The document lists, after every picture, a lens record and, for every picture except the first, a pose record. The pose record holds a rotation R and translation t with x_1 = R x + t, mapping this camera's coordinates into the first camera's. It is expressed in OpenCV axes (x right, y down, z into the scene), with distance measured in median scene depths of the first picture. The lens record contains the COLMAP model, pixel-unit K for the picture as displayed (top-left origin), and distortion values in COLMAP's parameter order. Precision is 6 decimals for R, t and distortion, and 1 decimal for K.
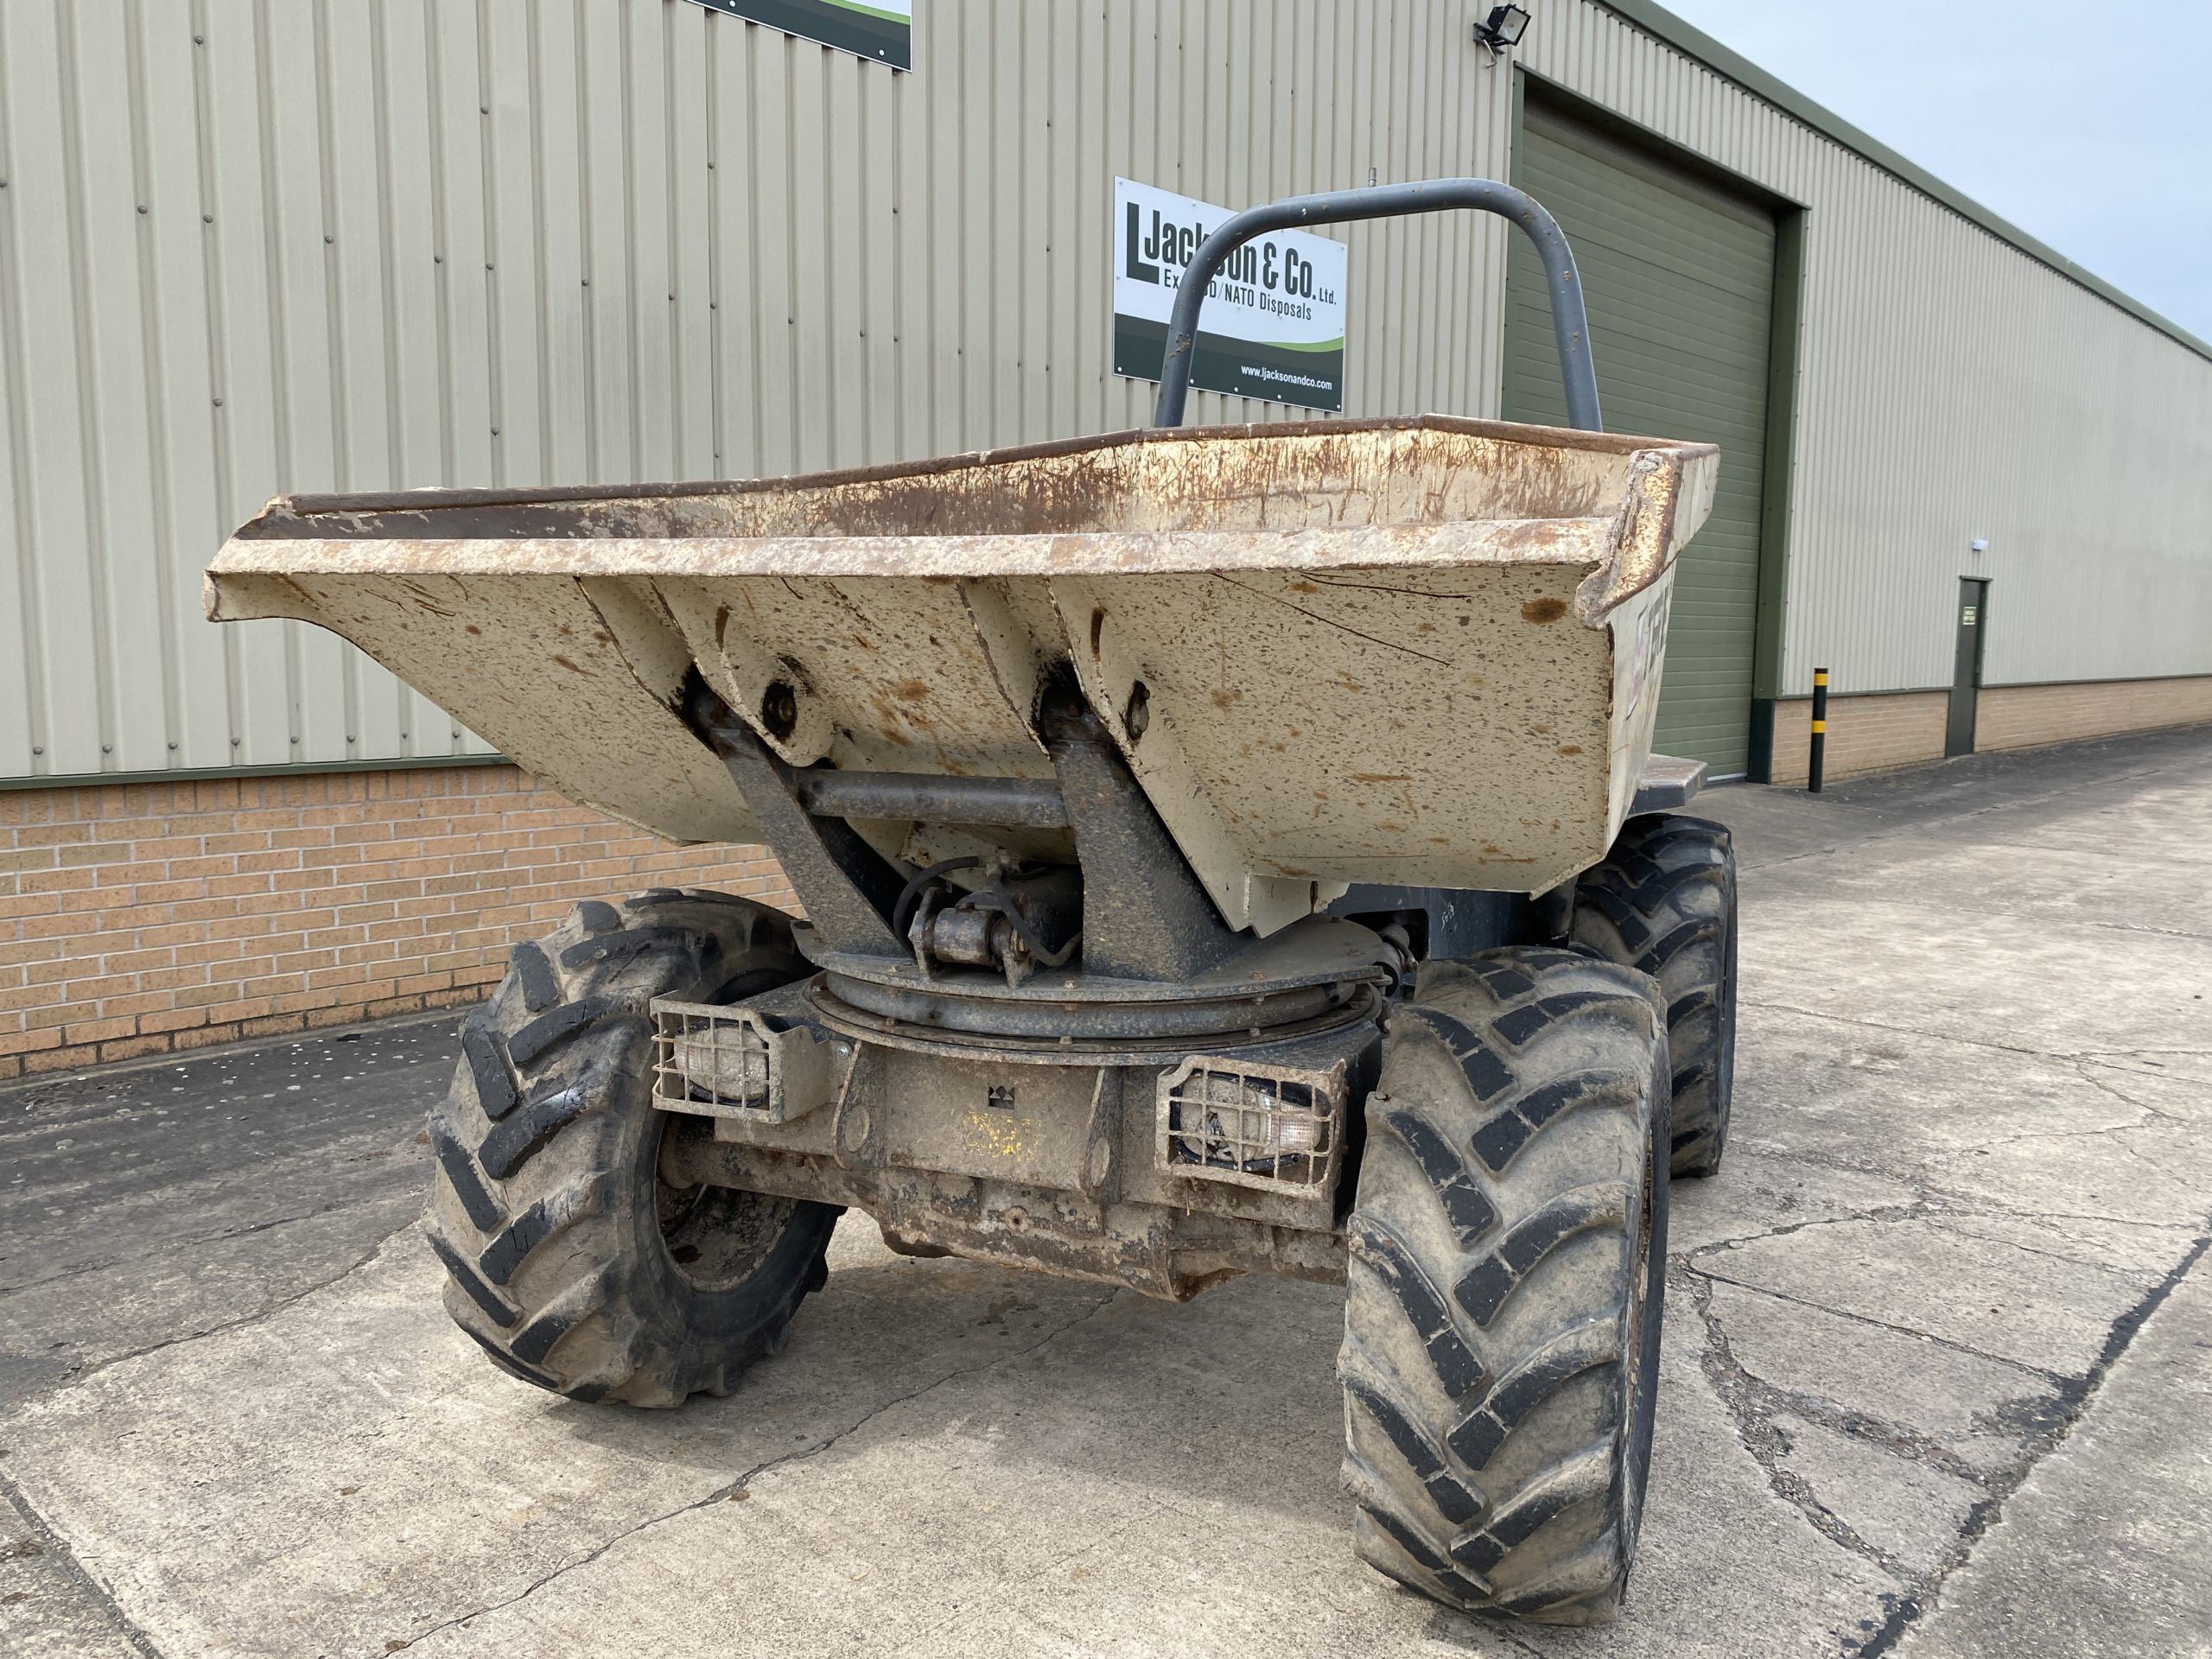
lens RADIAL K [[1688.5, 0, 1077.5], [0, 1688.5, 828.4], [0, 0, 1]] dist [0.021799, -0.019025]
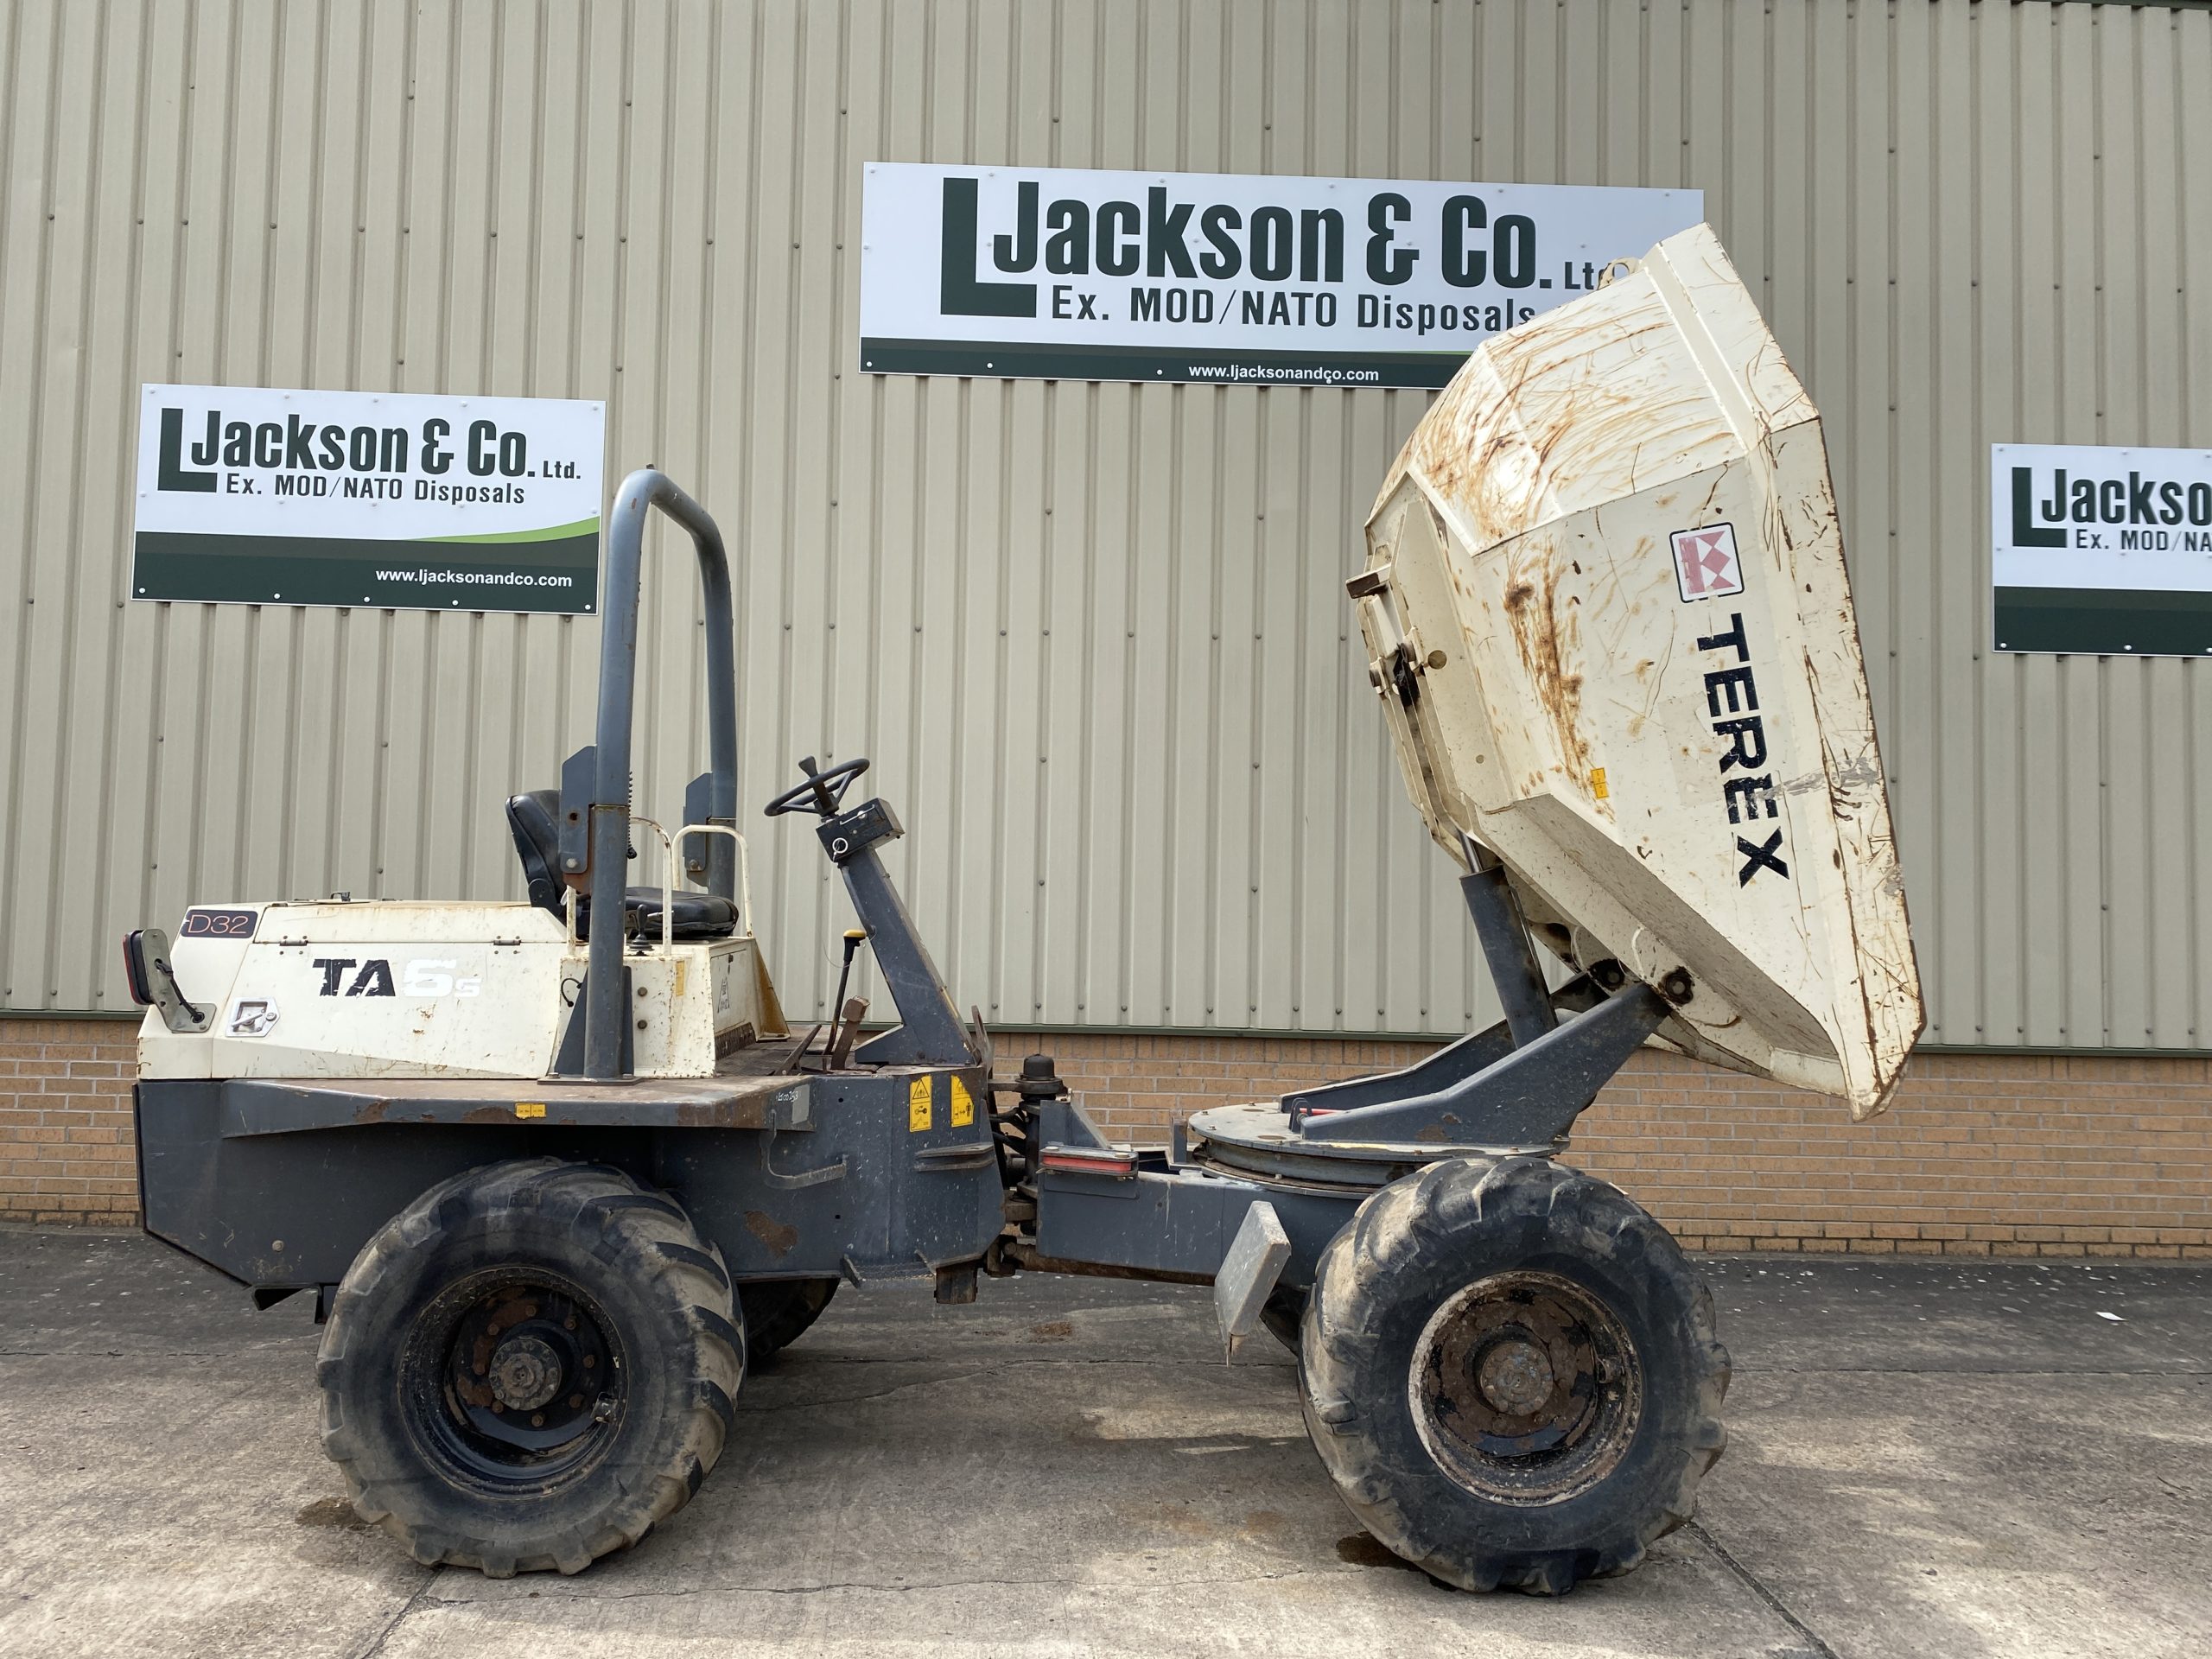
lens RADIAL K [[1688.5, 0, 1084.9], [0, 1688.5, 817.0], [0, 0, 1]] dist [0.021799, -0.019025]
pose [[0.714131, -0.030562, -0.699344, 0.390673], [-0.094600, 0.985668, -0.139676, -0.014285], [0.693590, 0.165905, 0.701005, 0.062443]]
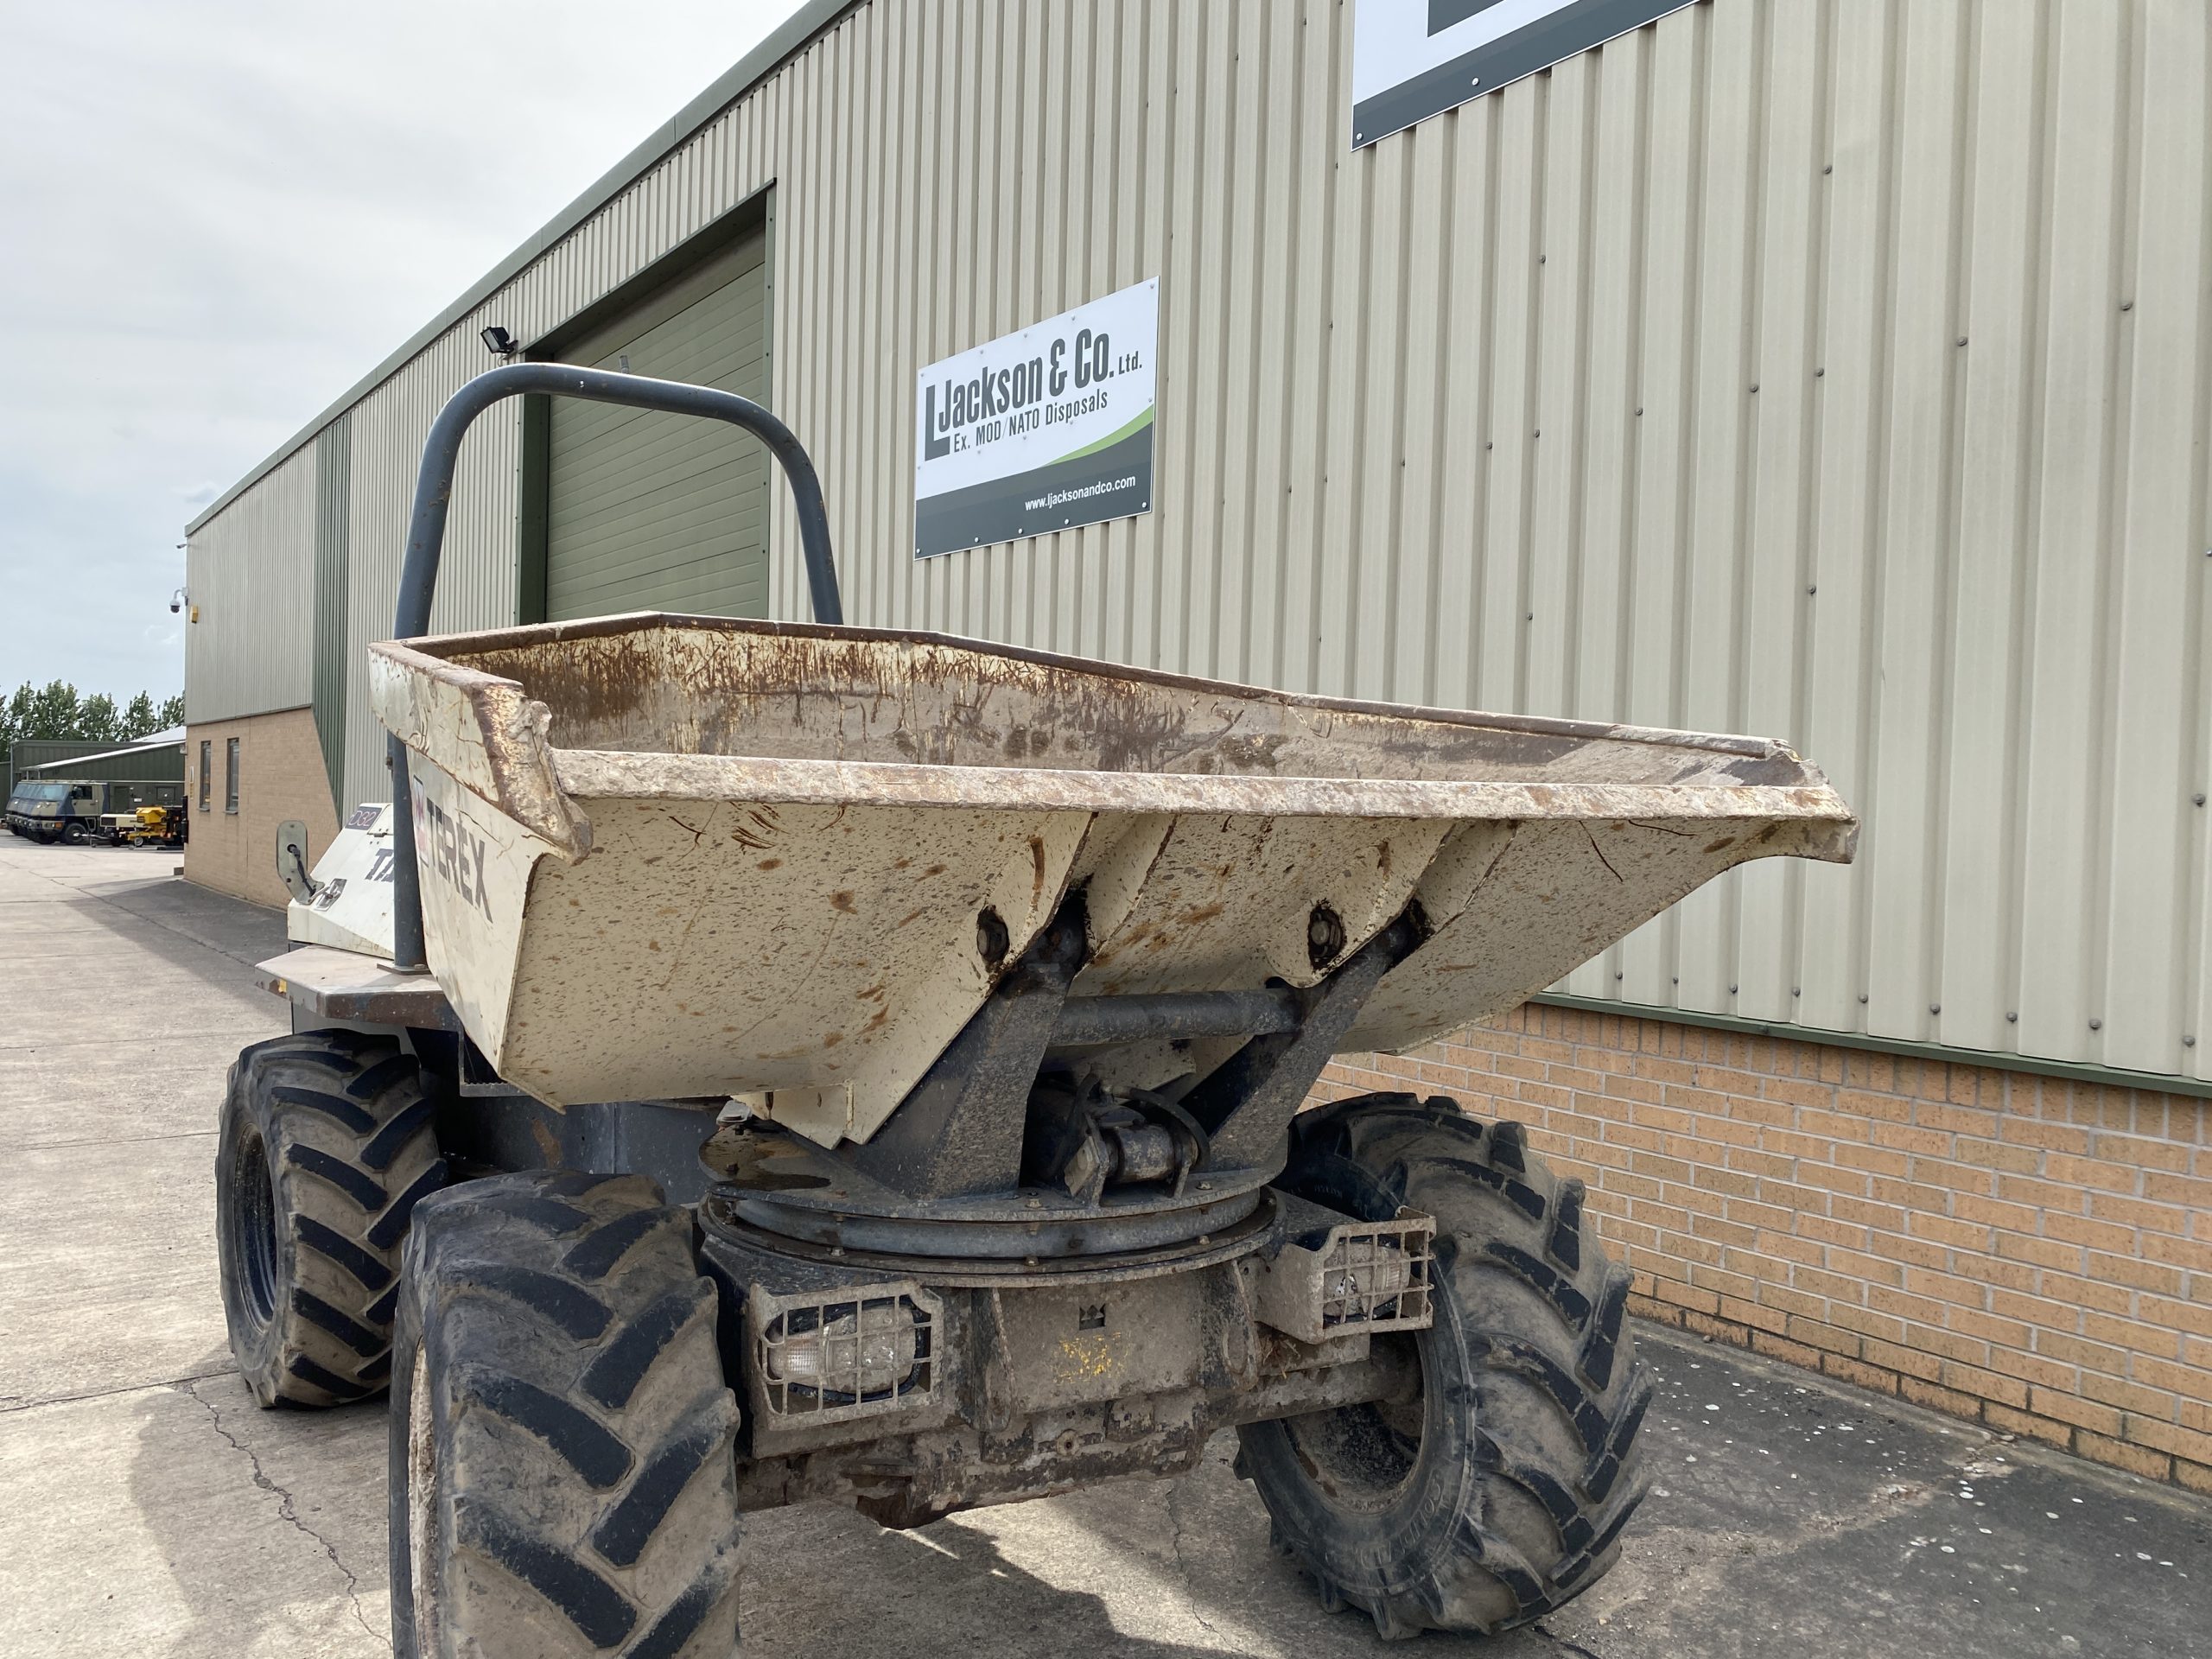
lens RADIAL K [[1688.5, 0, 1089.5], [0, 1688.5, 843.6], [0, 0, 1]] dist [0.021799, -0.019025]
pose [[-0.196996, 0.007925, -0.980372, 0.416644], [-0.139855, 0.989514, 0.036101, -0.100663], [0.970378, 0.144221, -0.193822, 0.799555]]
